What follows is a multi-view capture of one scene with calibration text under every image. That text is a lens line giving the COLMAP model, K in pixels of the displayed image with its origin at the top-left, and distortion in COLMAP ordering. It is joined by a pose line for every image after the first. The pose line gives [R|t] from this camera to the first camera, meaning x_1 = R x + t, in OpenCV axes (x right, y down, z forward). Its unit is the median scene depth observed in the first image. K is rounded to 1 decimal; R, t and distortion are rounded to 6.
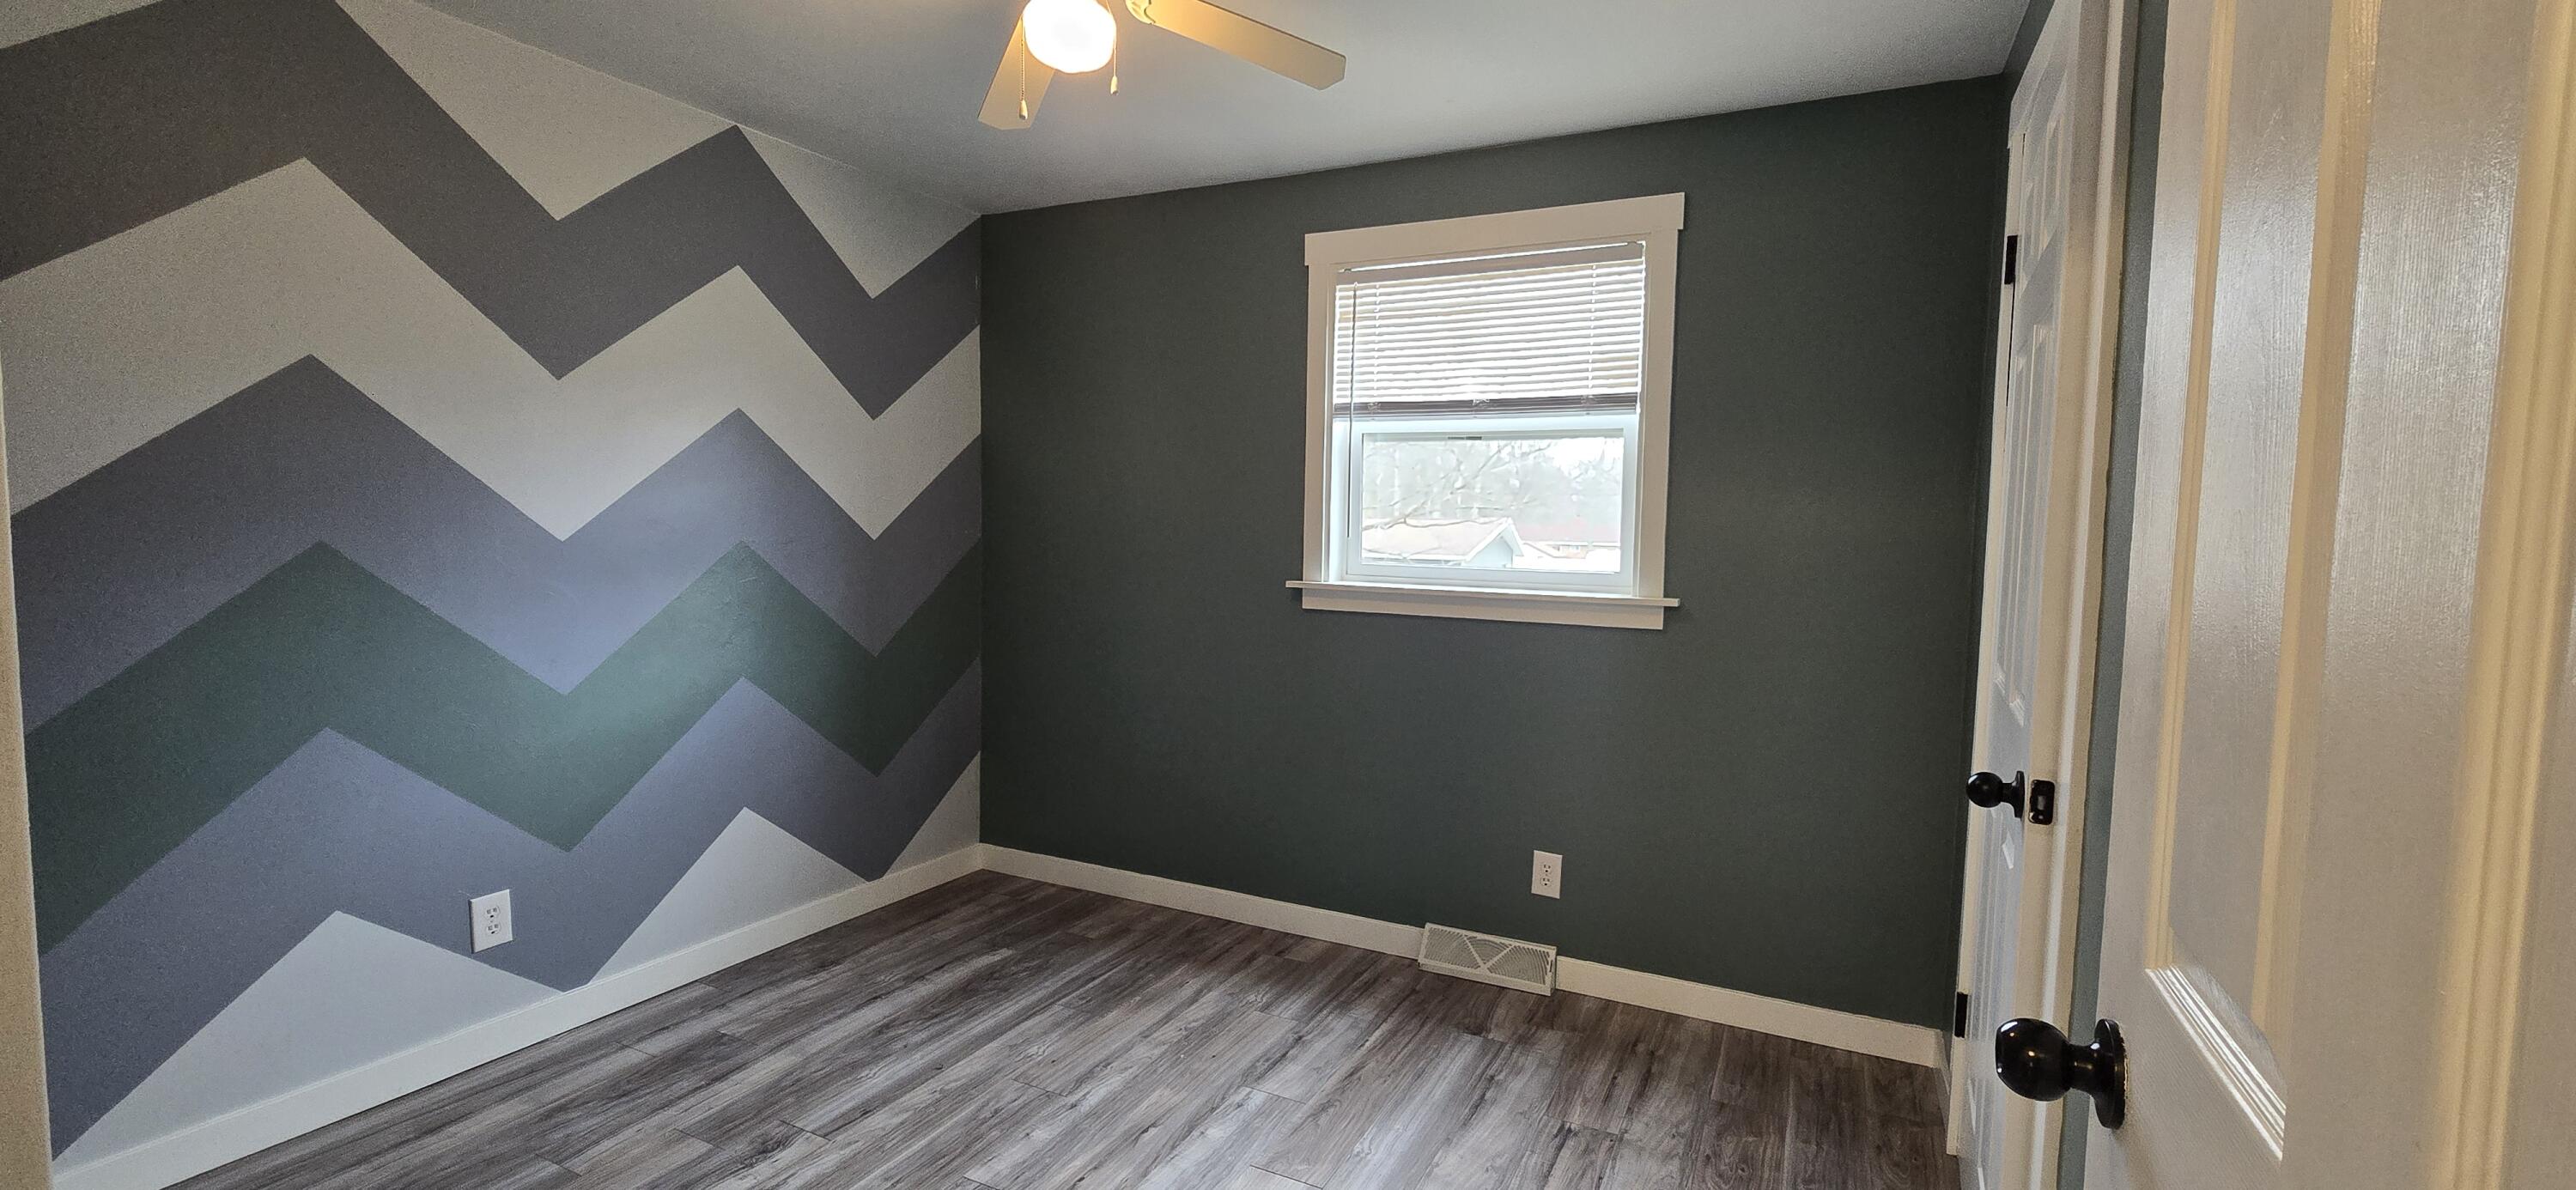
lens RADIAL K [[1058.8, 0, 1335.3], [0, 1058.8, 598.5], [0, 0, 1]] dist [-0.004308, 0.000439]
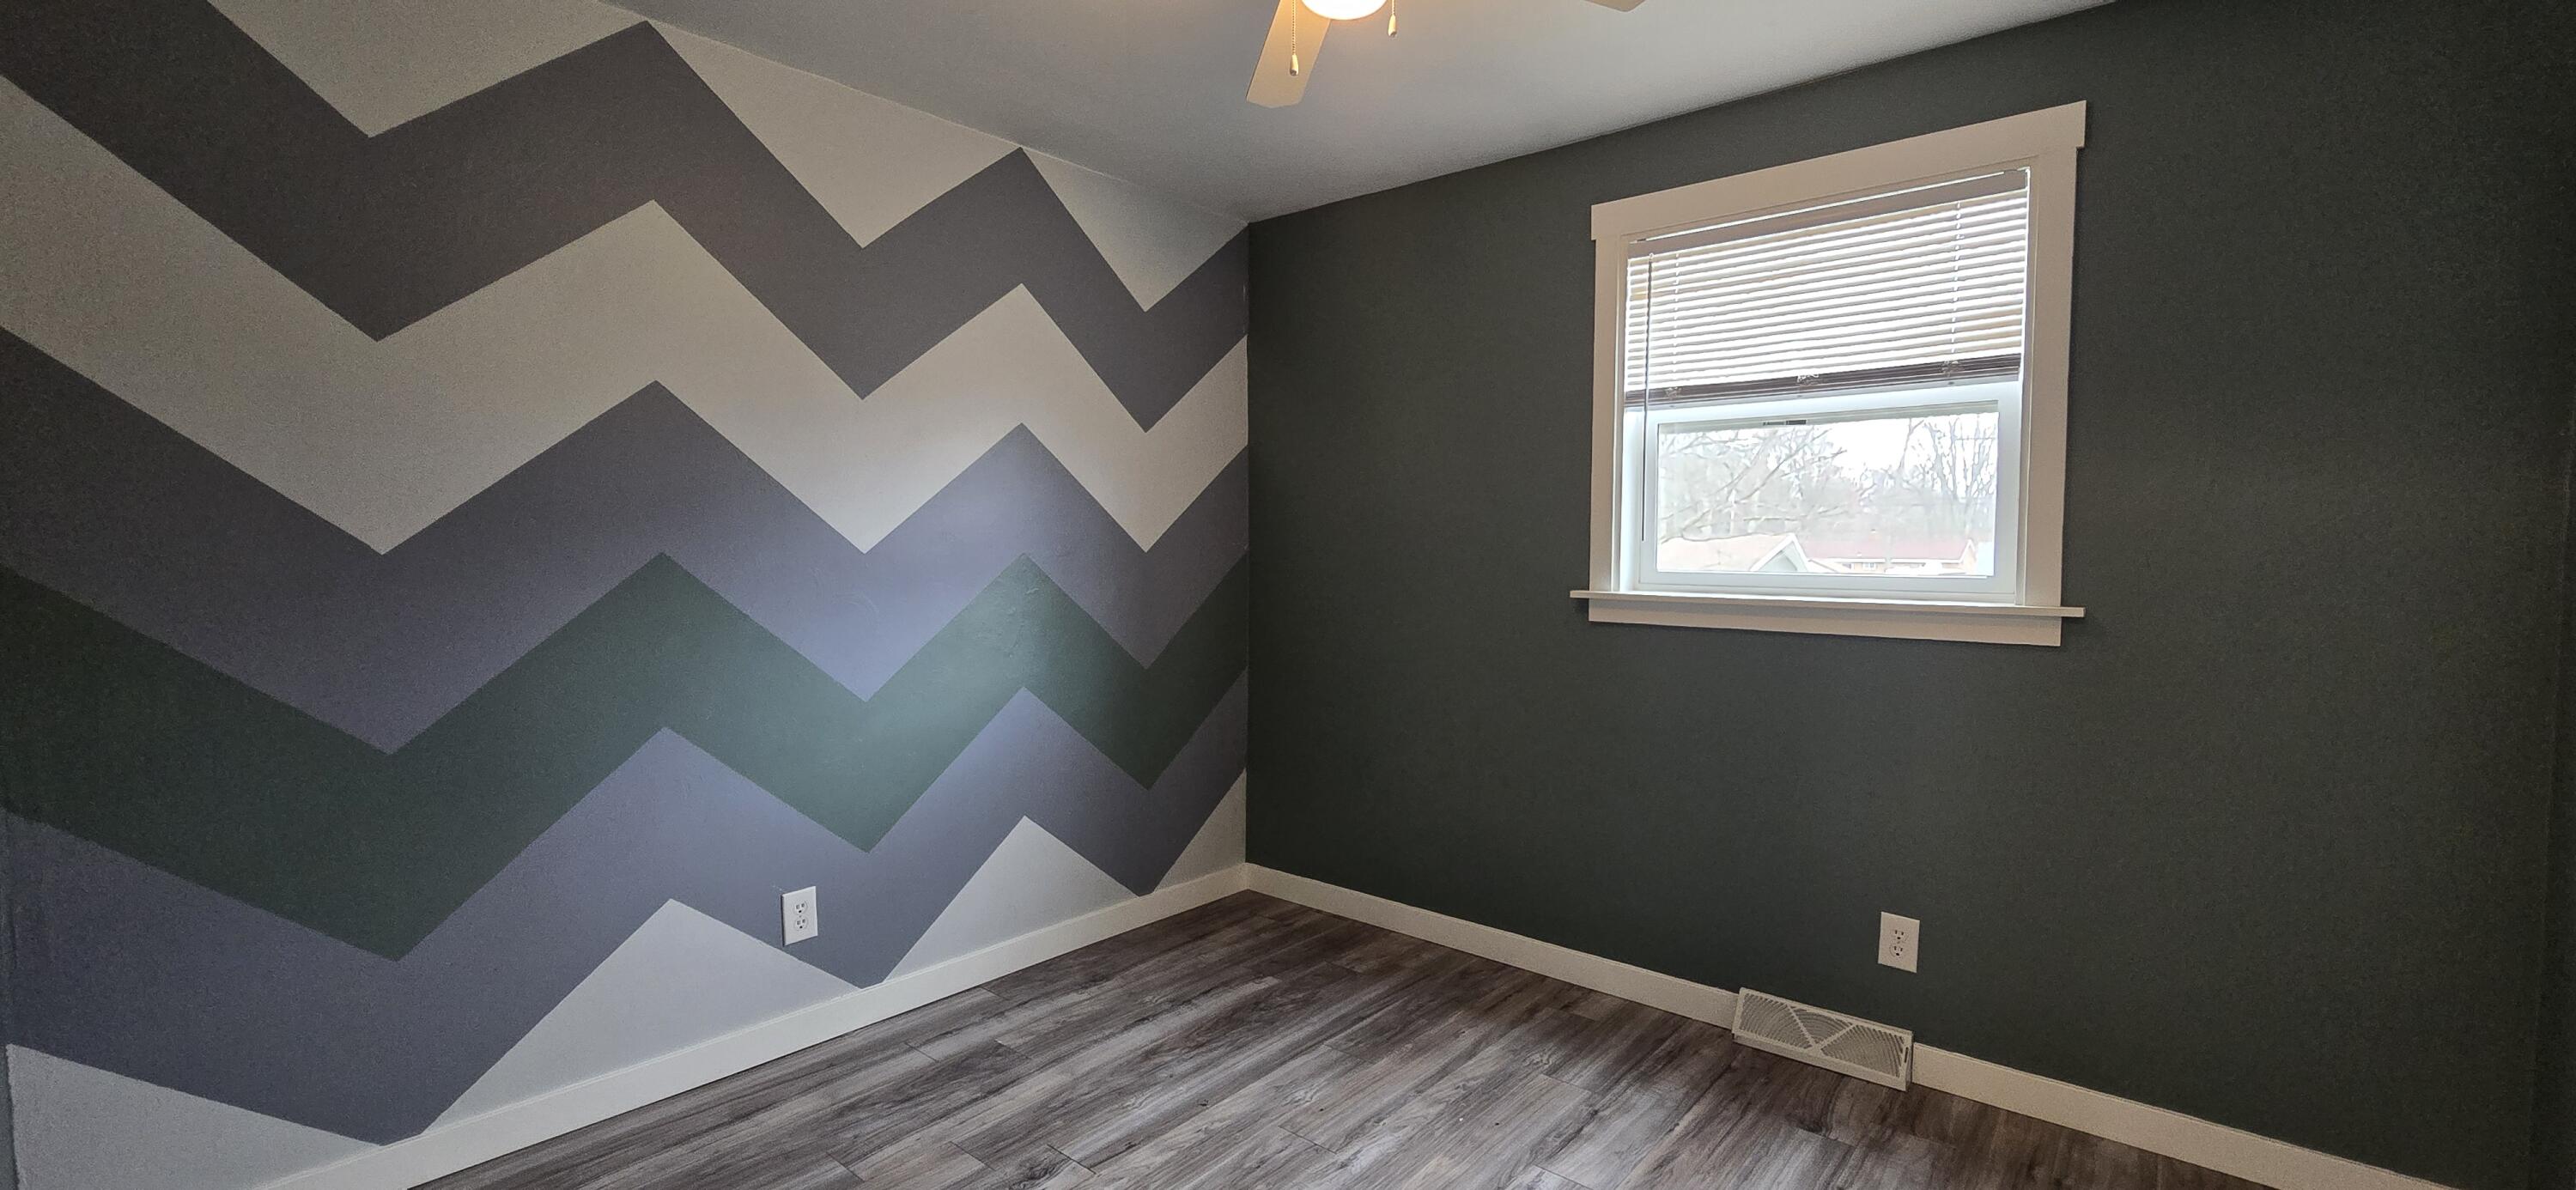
lens RADIAL K [[1058.8, 0, 1341.3], [0, 1058.8, 612.6], [0, 0, 1]] dist [-0.004308, 0.000439]
pose [[0.972645, 0.000457, -0.232297, -0.032881], [-0.002387, 0.999965, -0.008029, 0.011641], [0.232285, 0.008364, 0.972612, 0.096583]]
